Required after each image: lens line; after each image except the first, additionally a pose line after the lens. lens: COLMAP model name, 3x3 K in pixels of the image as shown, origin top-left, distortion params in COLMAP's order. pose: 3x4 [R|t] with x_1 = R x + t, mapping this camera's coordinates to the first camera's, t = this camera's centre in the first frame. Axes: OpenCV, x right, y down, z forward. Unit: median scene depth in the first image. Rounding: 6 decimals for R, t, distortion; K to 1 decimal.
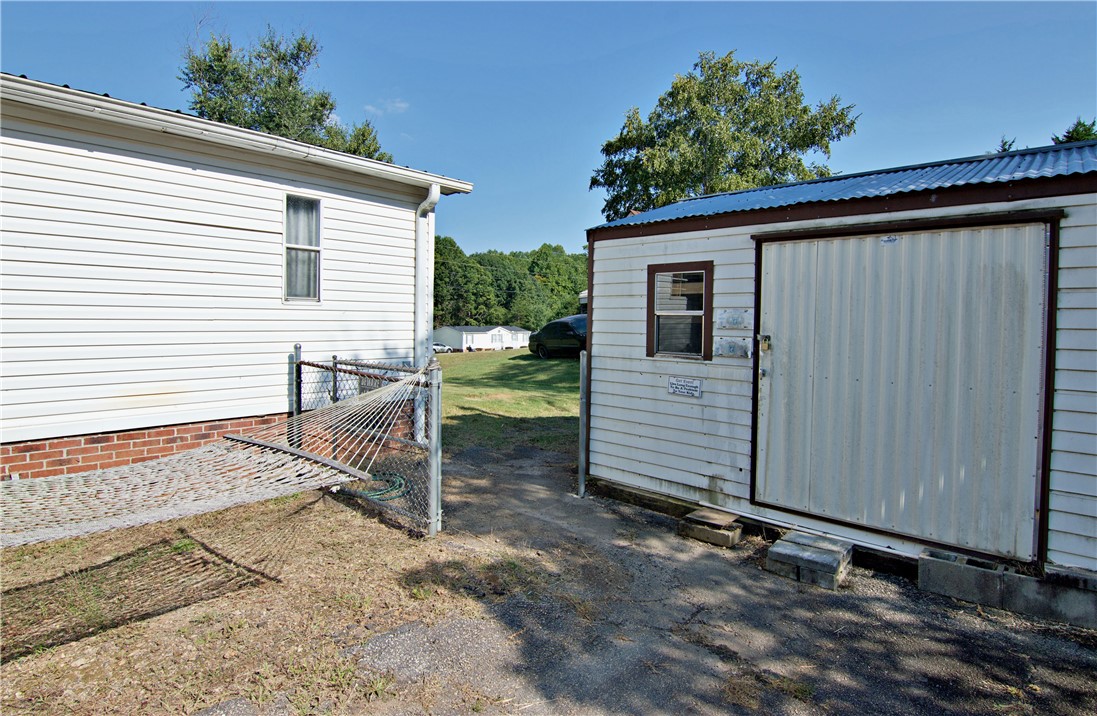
lens RADIAL K [[567.3, 0, 548.9], [0, 567.3, 317.0], [0, 0, 1]] dist [-0.001459, -0.000251]
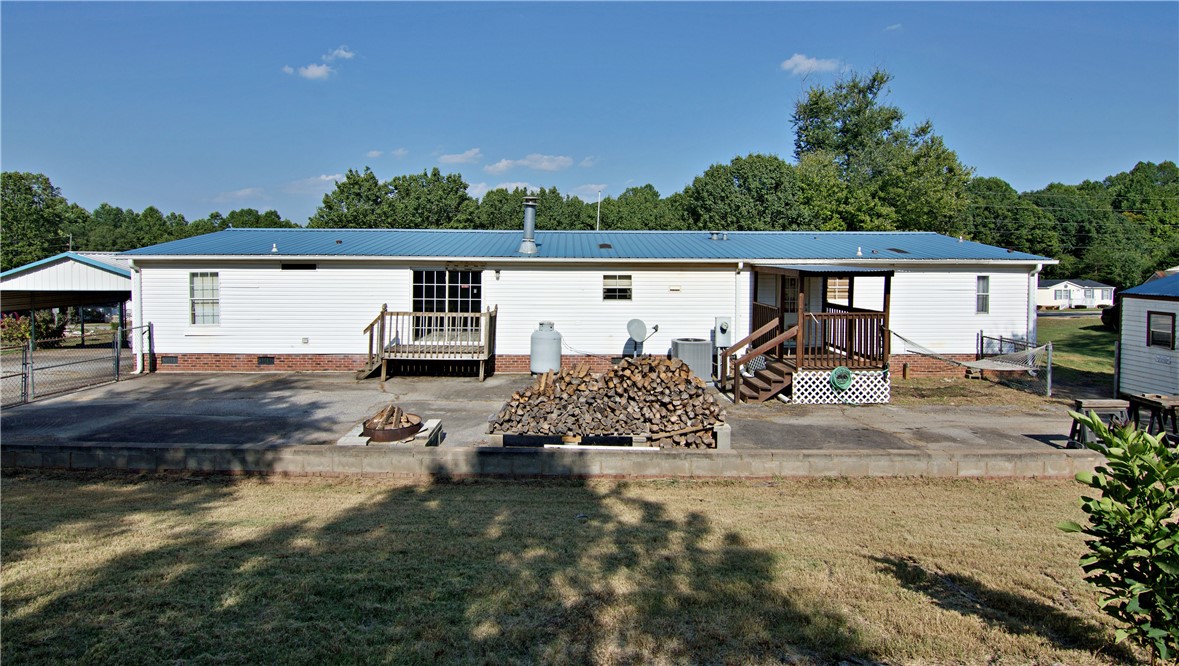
lens RADIAL K [[561.7, 0, 588.8], [0, 561.7, 261.7], [0, 0, 1]] dist [-0.030612, -0.000499]
pose [[0.695243, -0.004492, -0.718760, 0.124945], [0.002820, 0.999990, -0.003522, -0.210455], [0.718769, 0.000422, 0.695249, -1.703391]]
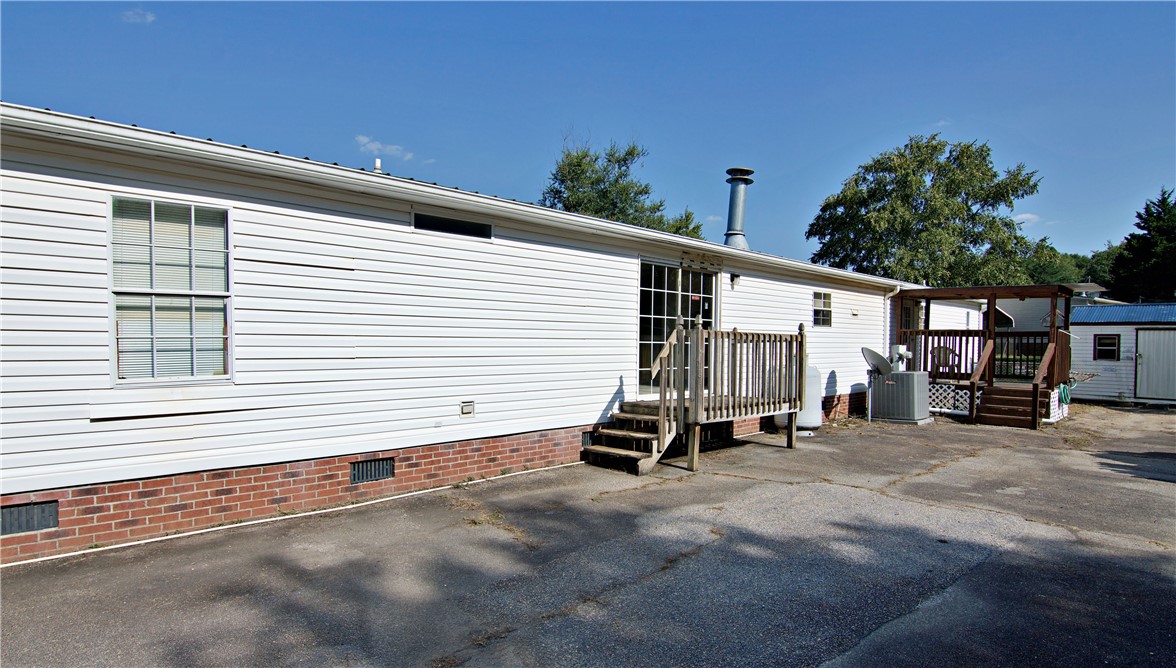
lens RADIAL K [[566.7, 0, 588.0], [0, 566.7, 334.0], [0, 0, 1]] dist [-0.028463, 0.000194]
pose [[0.992649, -0.001941, -0.121014, -1.685421], [0.000826, 0.999957, -0.009267, -0.043062], [0.121026, 0.009099, 0.992608, -1.853520]]
